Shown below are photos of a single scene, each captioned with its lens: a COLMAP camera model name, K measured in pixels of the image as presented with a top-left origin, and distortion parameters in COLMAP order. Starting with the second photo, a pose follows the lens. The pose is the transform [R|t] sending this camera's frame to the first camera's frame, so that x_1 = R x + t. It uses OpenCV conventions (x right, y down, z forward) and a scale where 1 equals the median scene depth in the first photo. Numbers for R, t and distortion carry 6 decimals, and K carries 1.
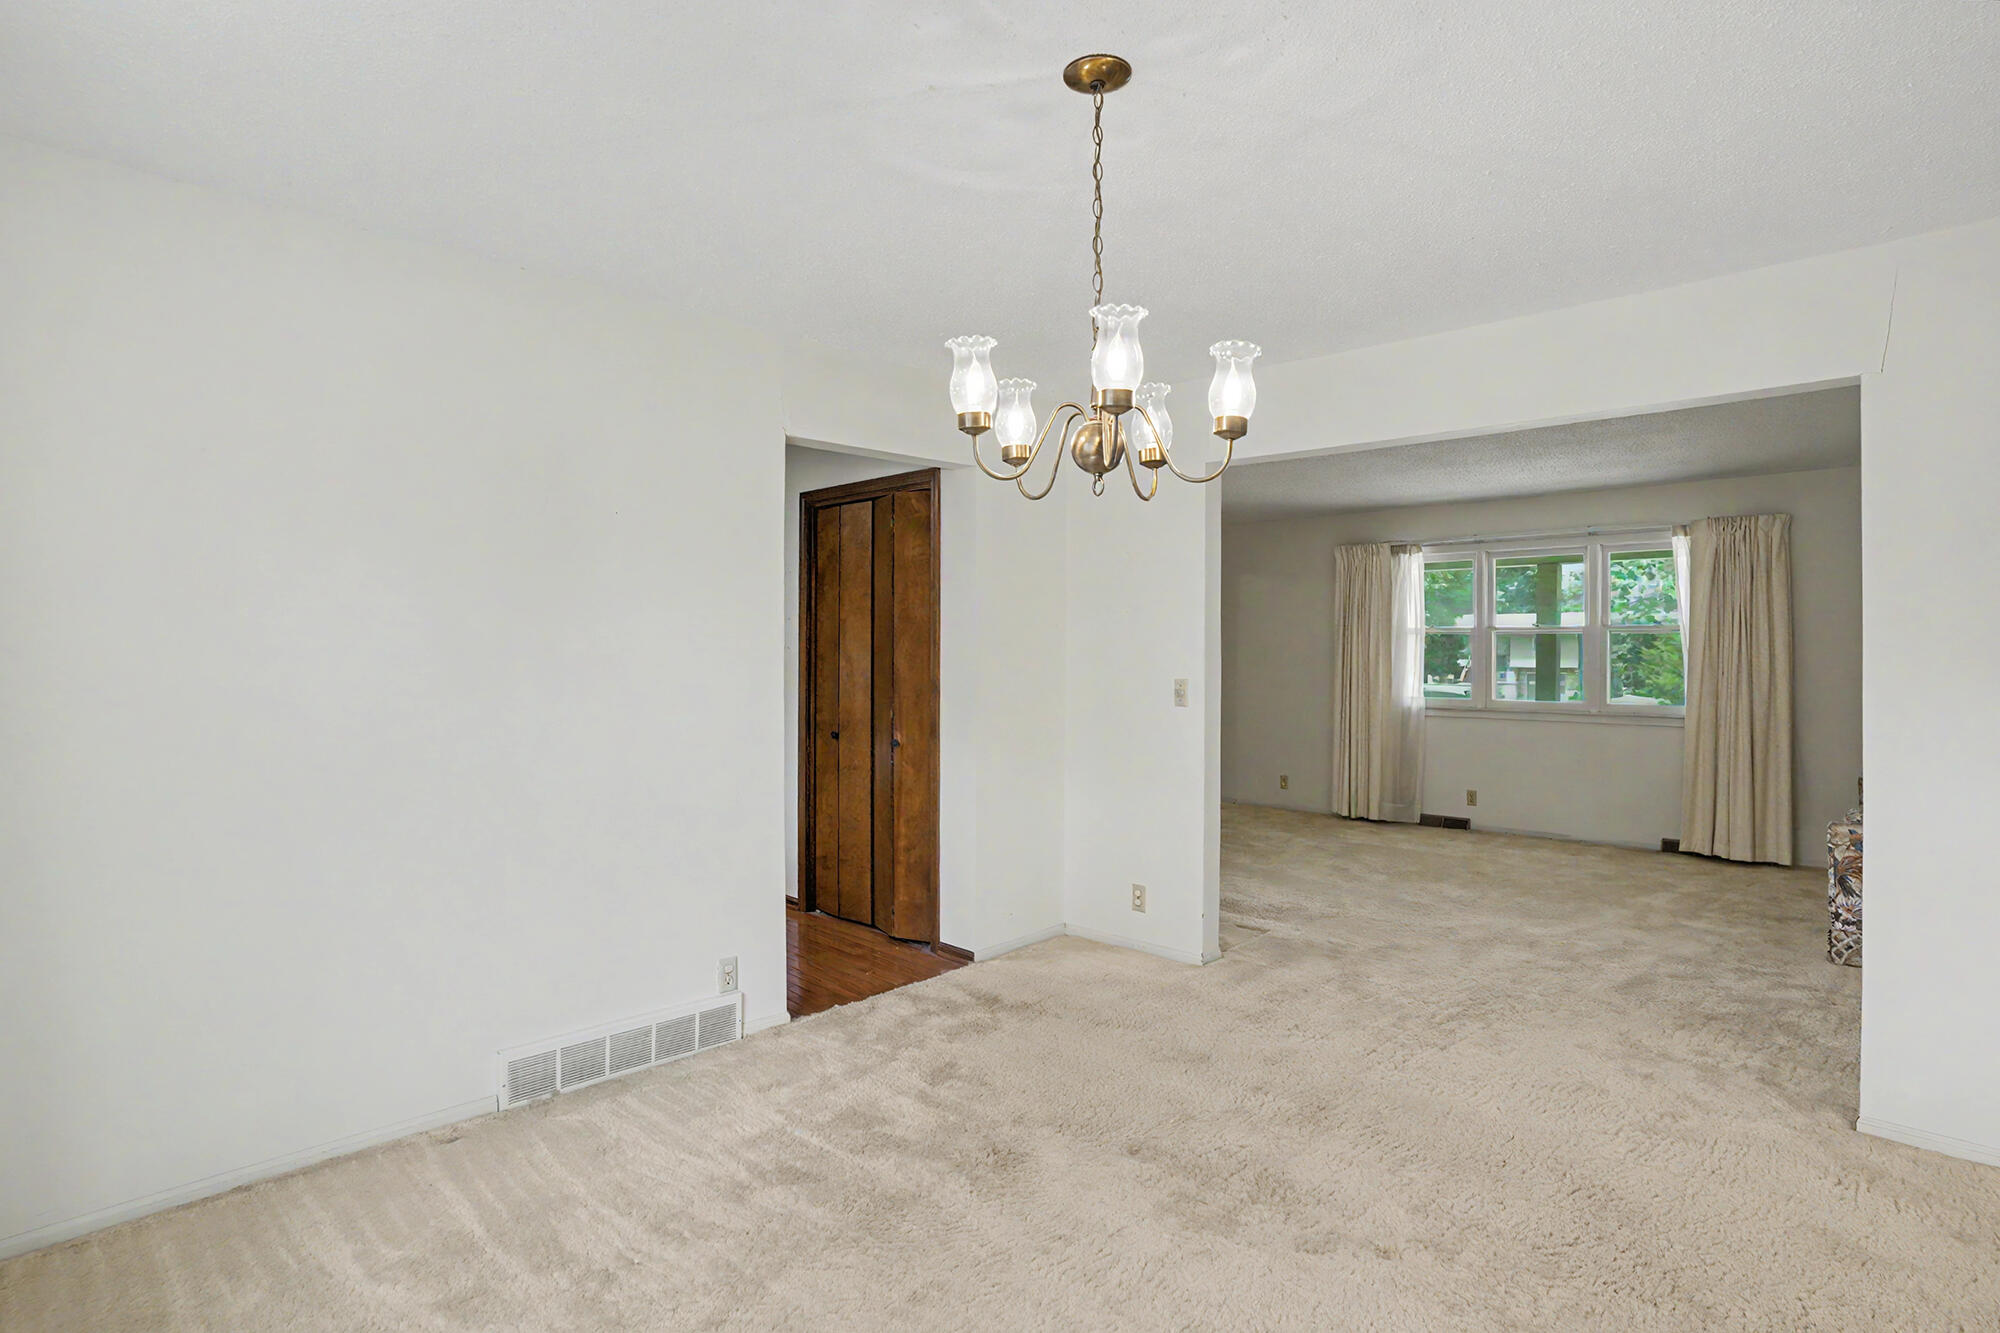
lens RADIAL K [[1023.2, 0, 1006.2], [0, 1023.2, 668.5], [0, 0, 1]] dist [-0.005392, 0.000891]
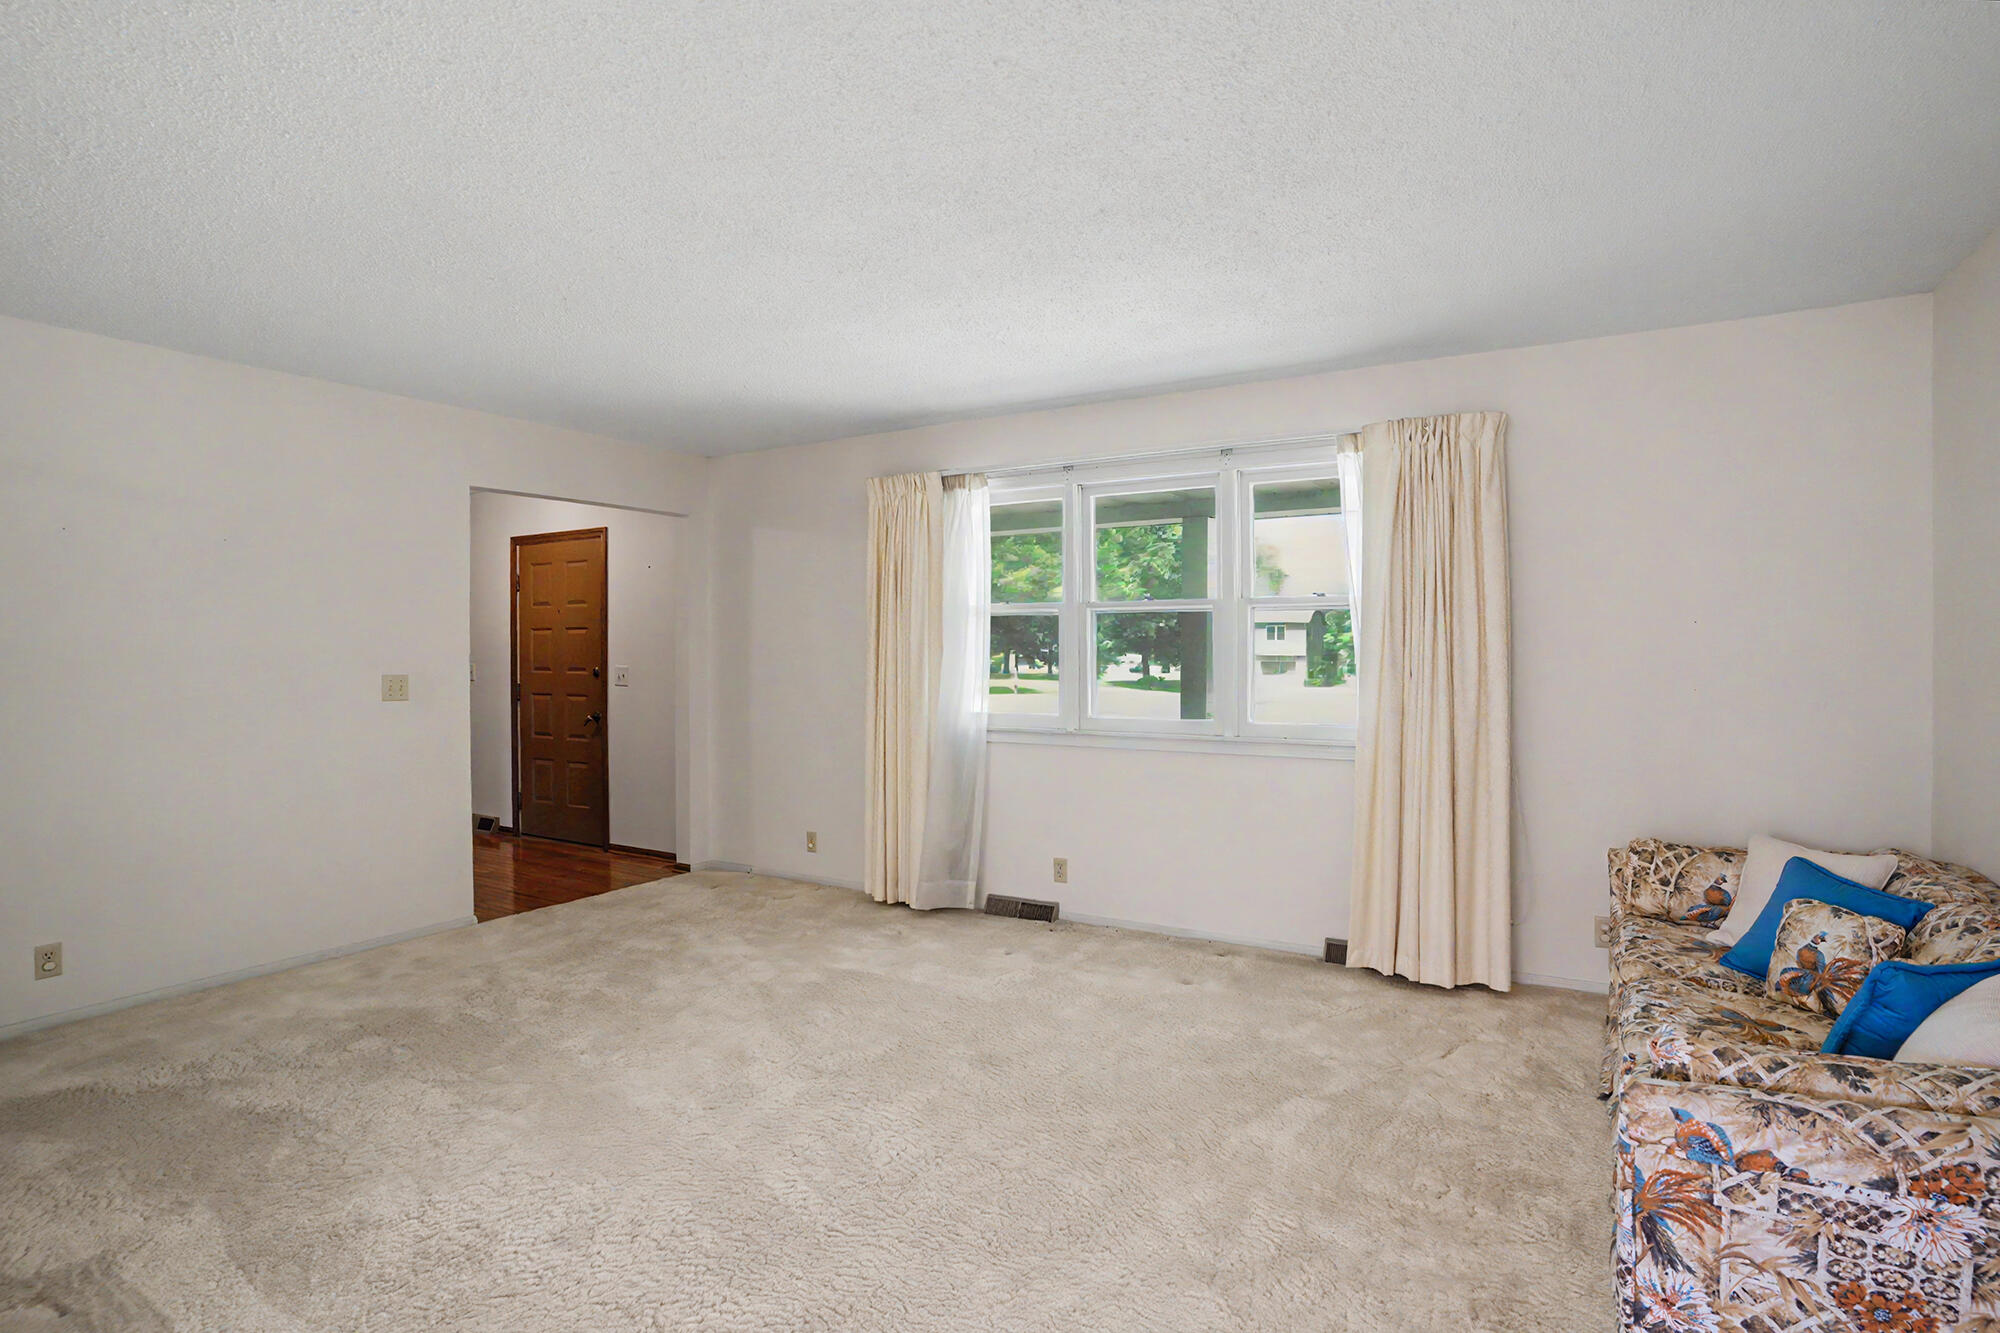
lens RADIAL K [[1023.2, 0, 995.9], [0, 1023.2, 659.8], [0, 0, 1]] dist [-0.005392, 0.000891]
pose [[0.978838, -0.003067, 0.204613, 0.329525], [0.003011, 0.999995, 0.000585, -0.005108], [-0.204614, 0.000043, 0.978843, 0.444827]]
